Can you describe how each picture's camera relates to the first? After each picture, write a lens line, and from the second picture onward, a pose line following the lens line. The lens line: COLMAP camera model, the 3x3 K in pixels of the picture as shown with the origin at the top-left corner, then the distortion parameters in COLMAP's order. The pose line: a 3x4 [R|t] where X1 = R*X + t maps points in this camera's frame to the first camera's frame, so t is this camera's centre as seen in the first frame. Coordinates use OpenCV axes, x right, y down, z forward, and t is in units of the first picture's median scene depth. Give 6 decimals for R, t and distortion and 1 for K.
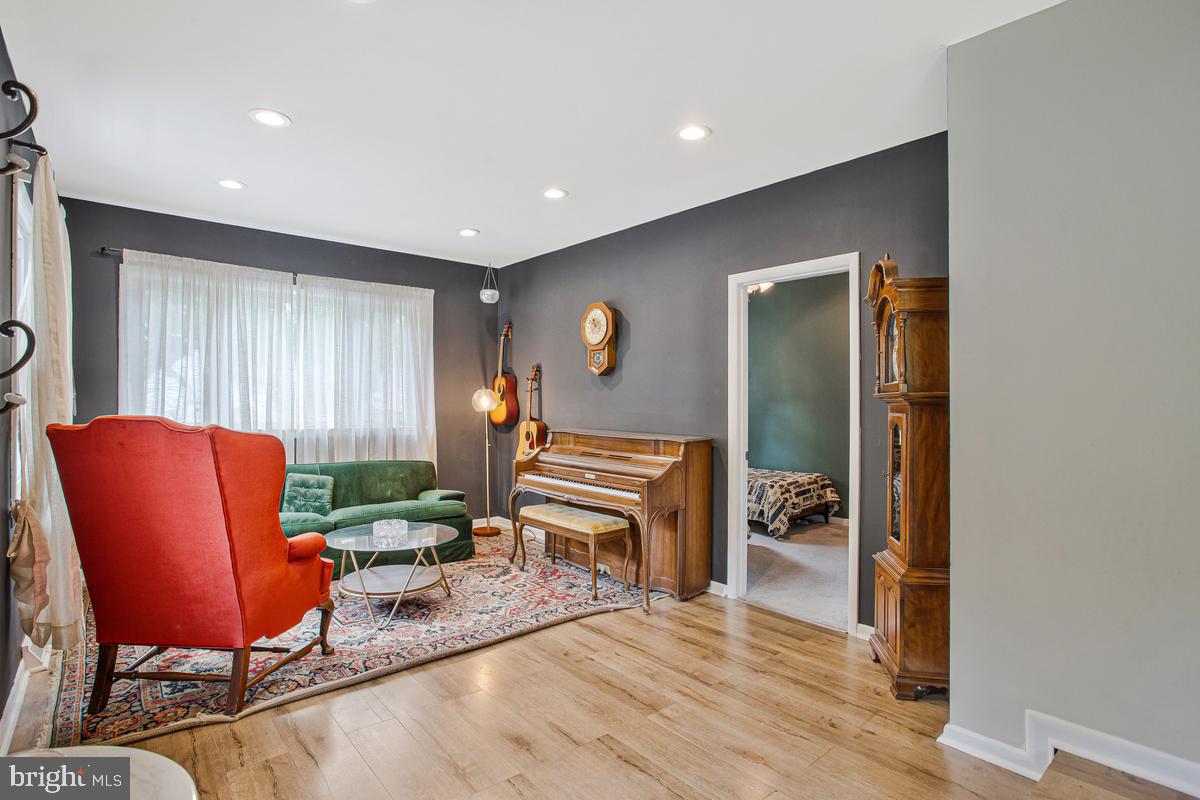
lens RADIAL K [[604.3, 0, 598.3], [0, 604.3, 403.8], [0, 0, 1]] dist [-0.054935, 0.023827]
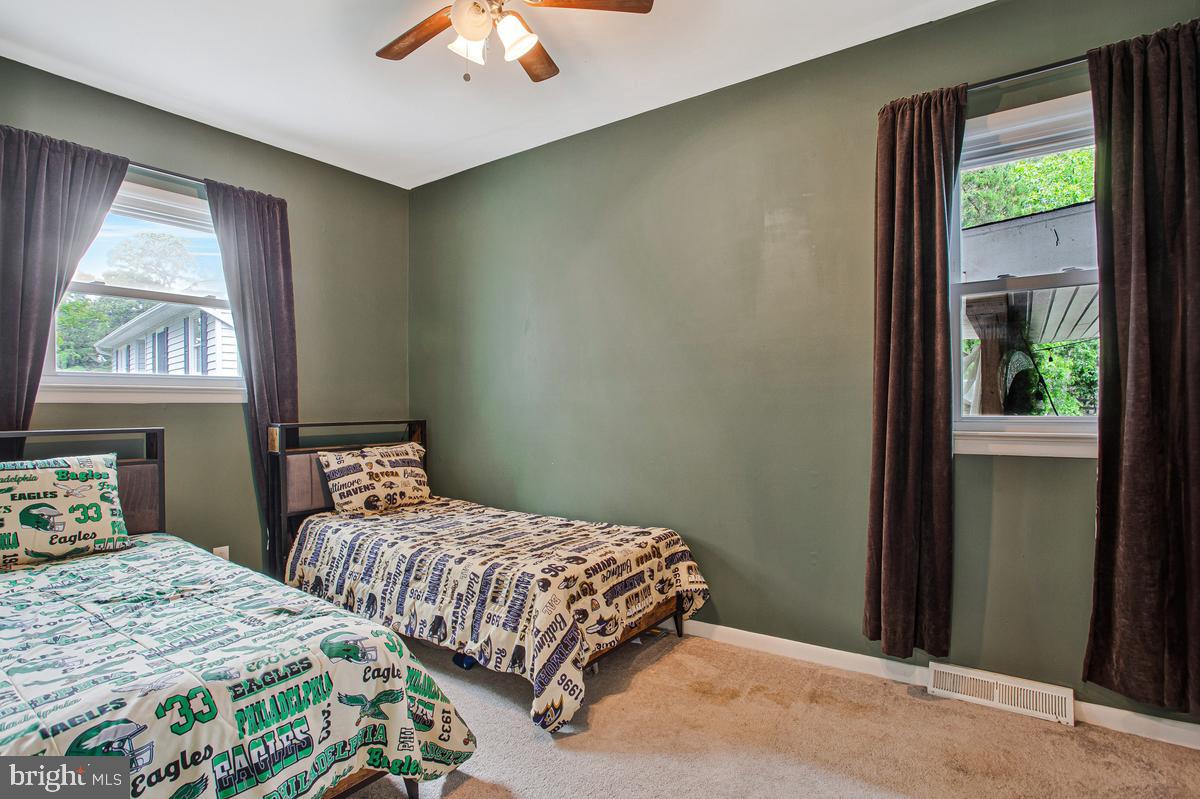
lens RADIAL K [[584.8, 0, 603.9], [0, 584.8, 402.8], [0, 0, 1]] dist [0.000105, 0.000017]
pose [[0.969182, -0.006405, 0.246264, 0.232727], [0.005896, 0.999979, 0.002804, 0.020608], [-0.246277, -0.001265, 0.969199, 0.624870]]
